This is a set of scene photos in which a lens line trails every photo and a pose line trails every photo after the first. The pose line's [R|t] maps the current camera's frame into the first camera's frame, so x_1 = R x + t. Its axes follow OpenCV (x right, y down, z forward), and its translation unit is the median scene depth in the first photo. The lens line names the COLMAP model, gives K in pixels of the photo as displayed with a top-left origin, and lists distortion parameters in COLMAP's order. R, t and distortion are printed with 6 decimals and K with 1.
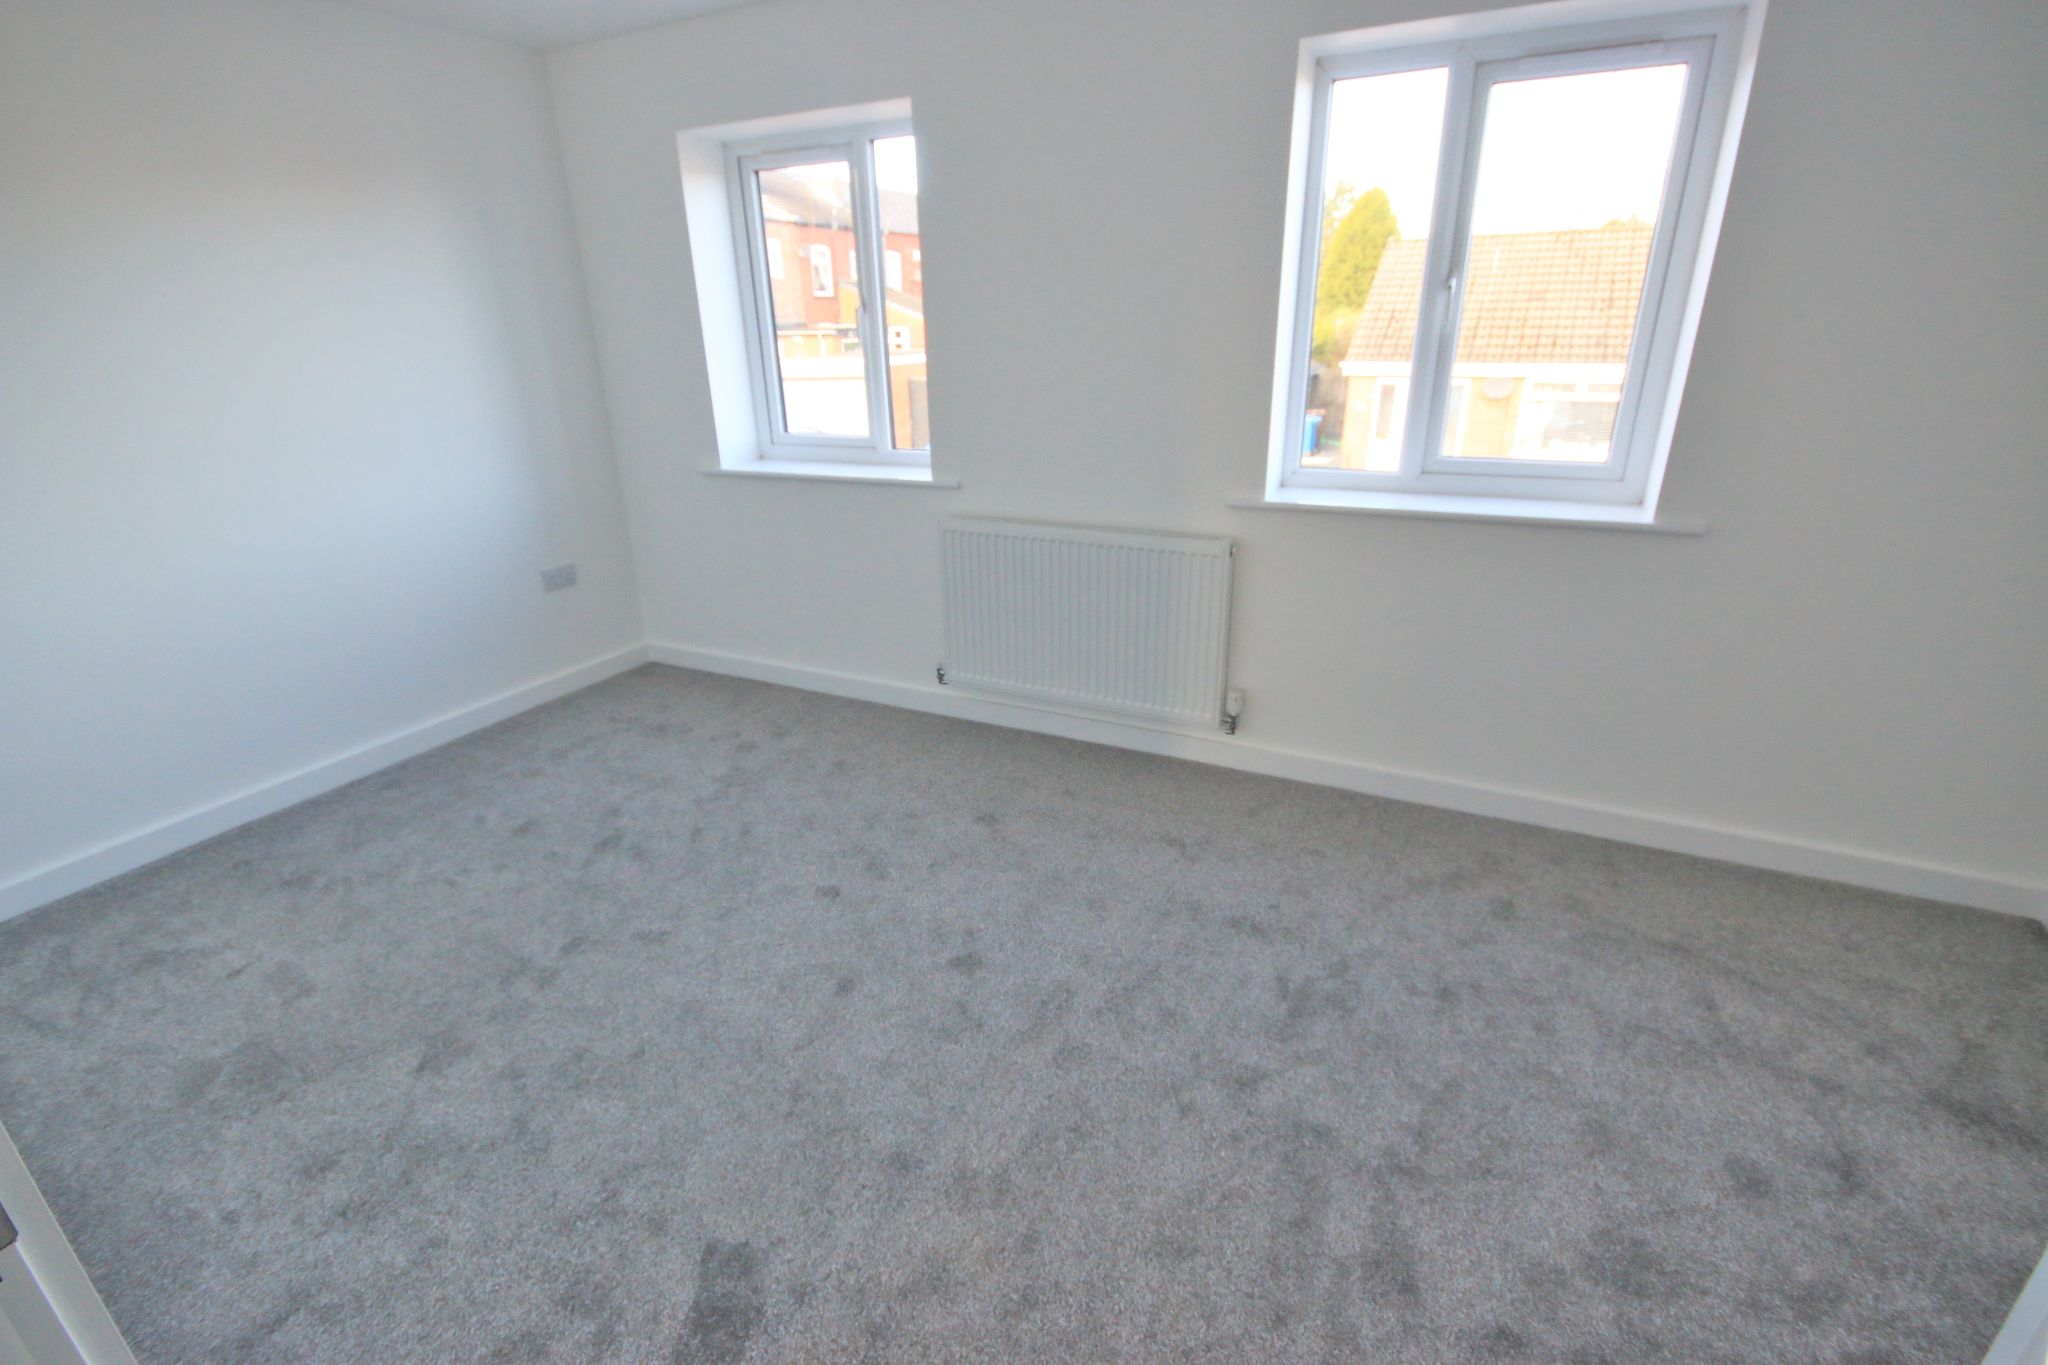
lens RADIAL K [[938.0, 0, 1013.5], [0, 938.0, 689.4], [0, 0, 1]] dist [-0.004228, -0.000299]
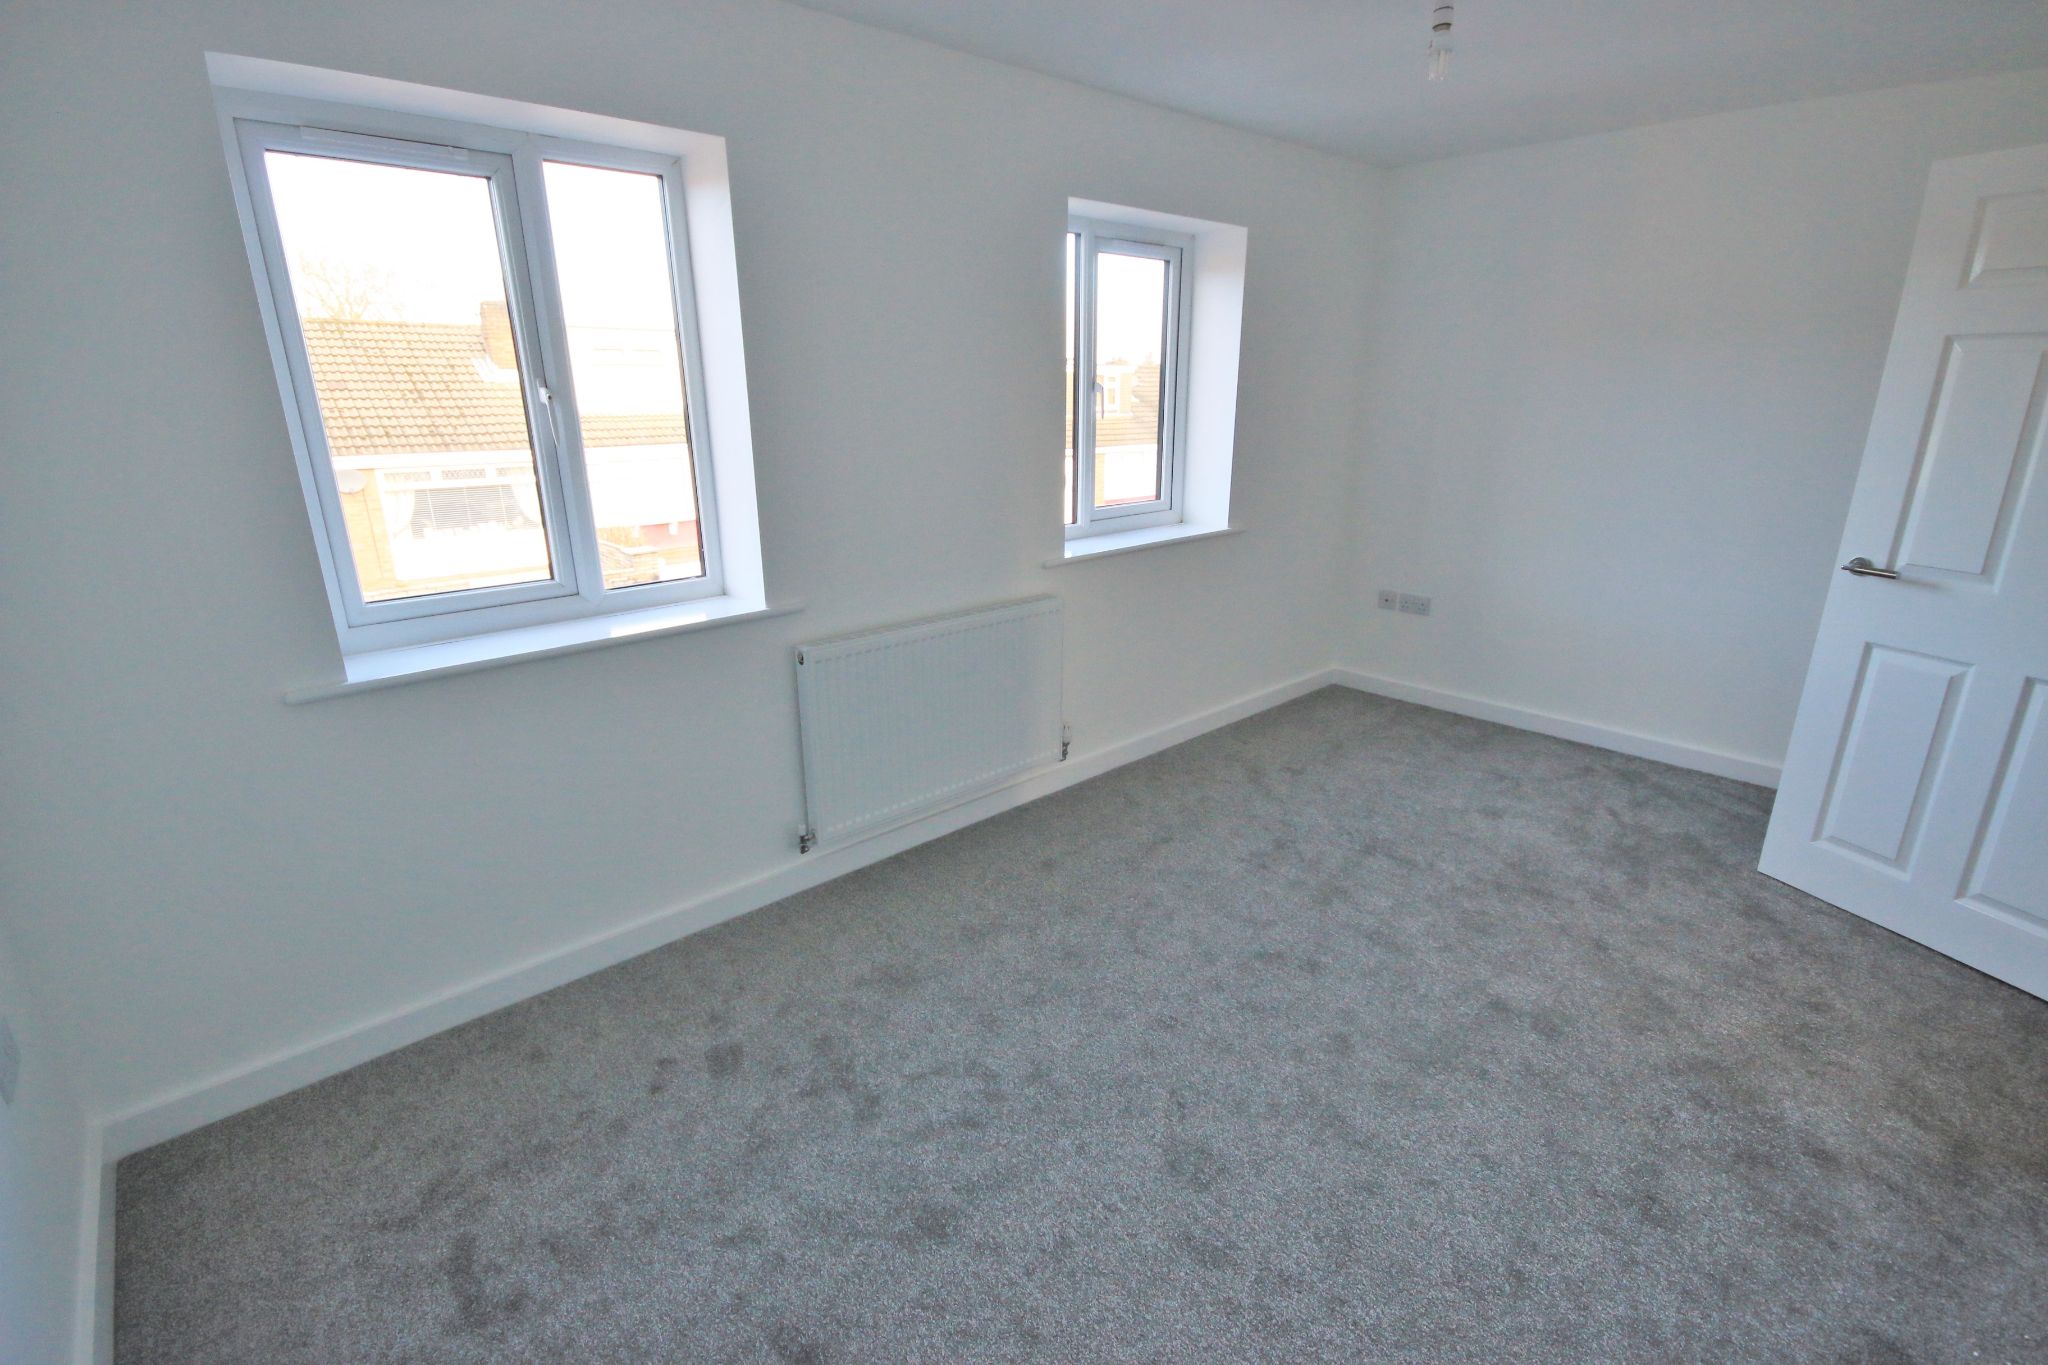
lens RADIAL K [[923.7, 0, 1005.0], [0, 923.7, 683.3], [0, 0, 1]] dist [-0.001376, -0.035140]
pose [[0.358378, -0.261848, 0.896103, -0.841558], [0.338364, 0.931029, 0.136732, -0.233978], [-0.870101, 0.254208, 0.422260, 0.589980]]
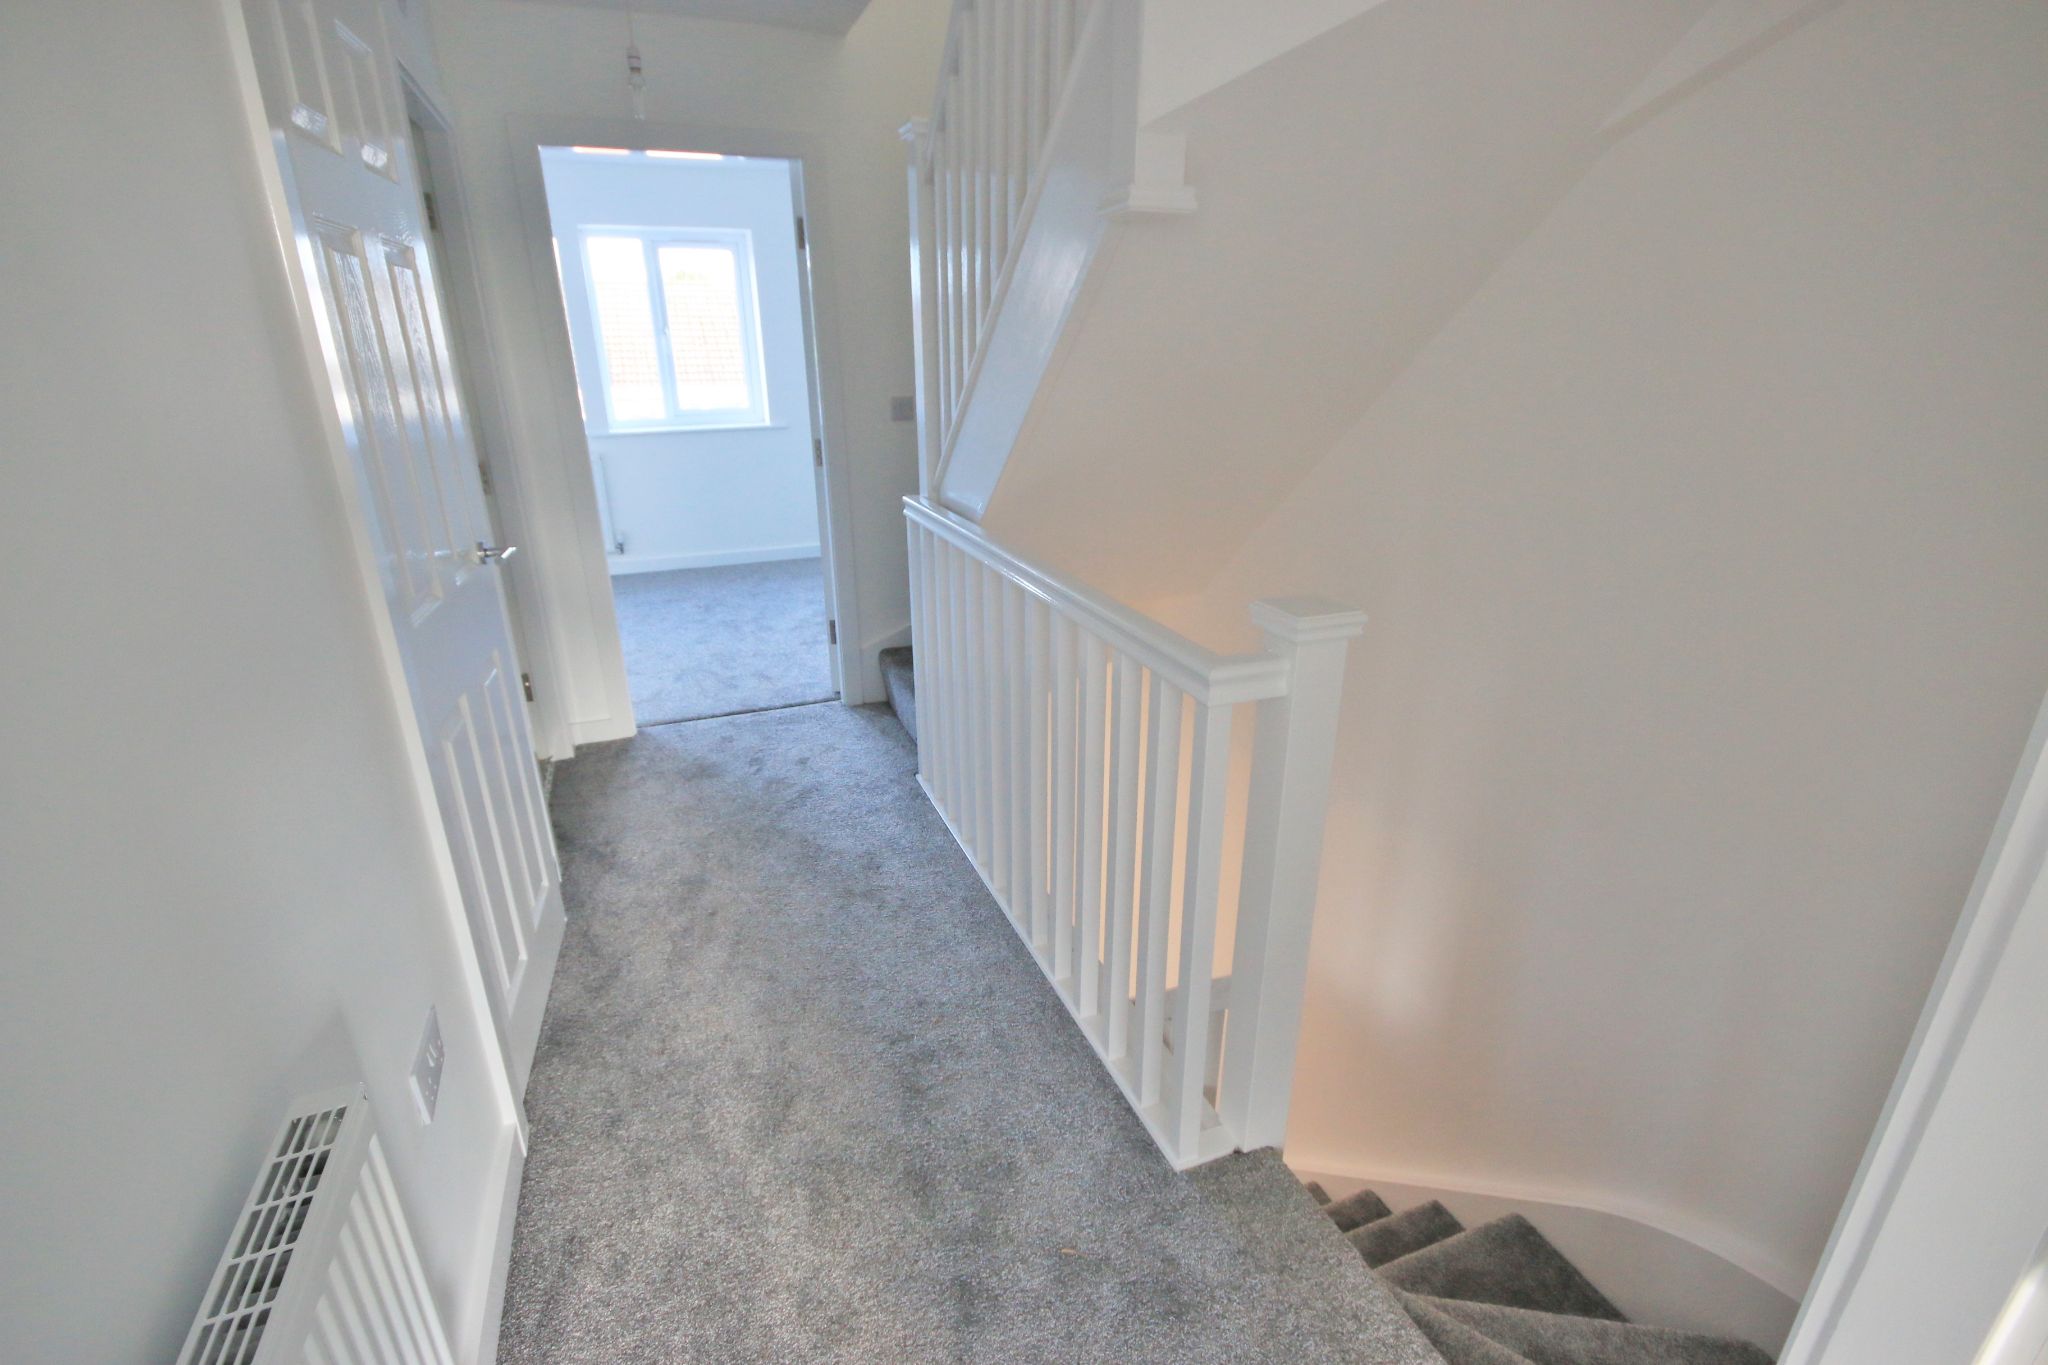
lens RADIAL K [[938.0, 0, 1013.5], [0, 938.0, 689.4], [0, 0, 1]] dist [-0.004228, -0.000299]
pose [[0.667479, -0.242489, 0.704039, -0.711949], [0.264232, 0.961093, 0.080514, 0.400109], [-0.696171, 0.132288, 0.705582, -0.980326]]
